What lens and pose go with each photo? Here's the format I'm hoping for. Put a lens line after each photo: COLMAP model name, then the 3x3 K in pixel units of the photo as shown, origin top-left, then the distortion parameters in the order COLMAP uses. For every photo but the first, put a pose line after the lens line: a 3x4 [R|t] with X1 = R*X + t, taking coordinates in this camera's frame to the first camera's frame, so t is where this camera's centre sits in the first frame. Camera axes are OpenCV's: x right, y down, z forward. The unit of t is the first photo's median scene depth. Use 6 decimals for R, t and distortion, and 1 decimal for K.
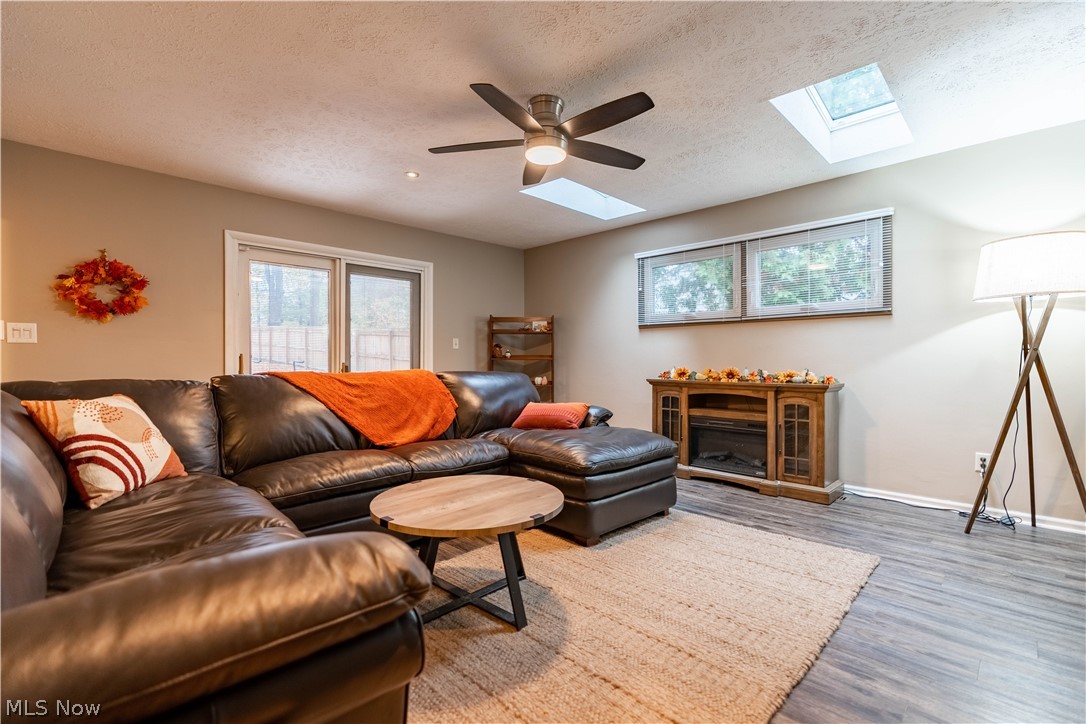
lens RADIAL K [[492.3, 0, 543.0], [0, 492.3, 362.0], [0, 0, 1]] dist [-0.001940, -0.000424]
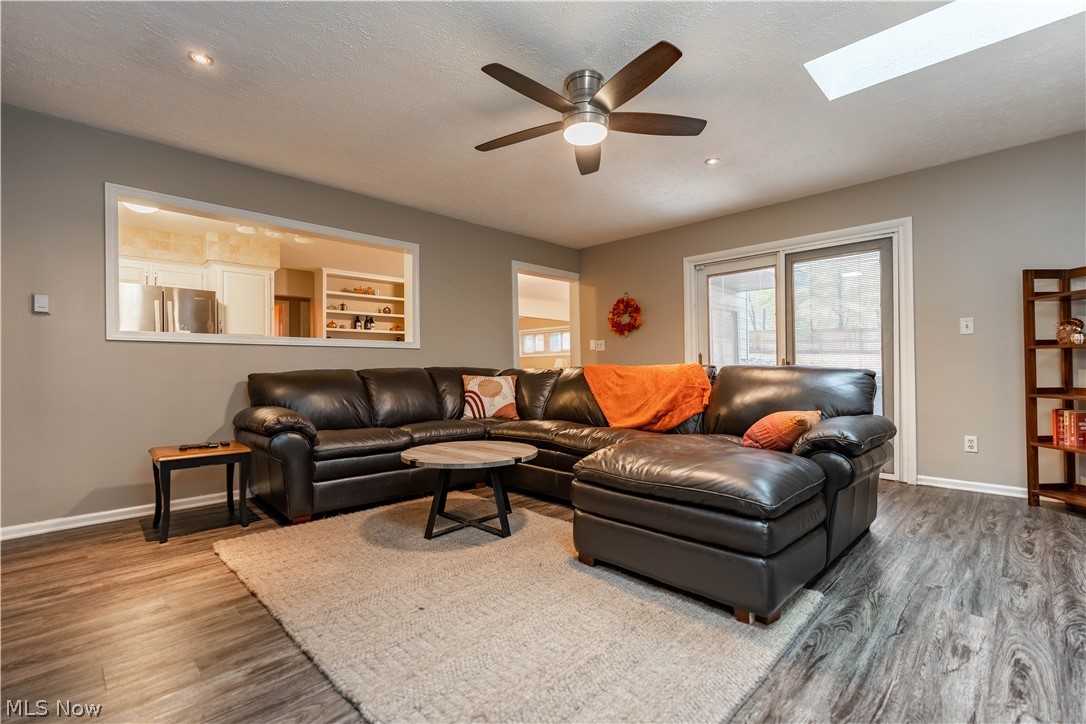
lens RADIAL K [[492.3, 0, 543.0], [0, 492.3, 362.0], [0, 0, 1]] dist [-0.001940, -0.000424]
pose [[-0.007357, -0.014601, -0.999866, 0.839383], [0.005396, 0.999878, -0.014641, 0.029269], [0.999958, -0.005503, -0.007277, 0.815603]]
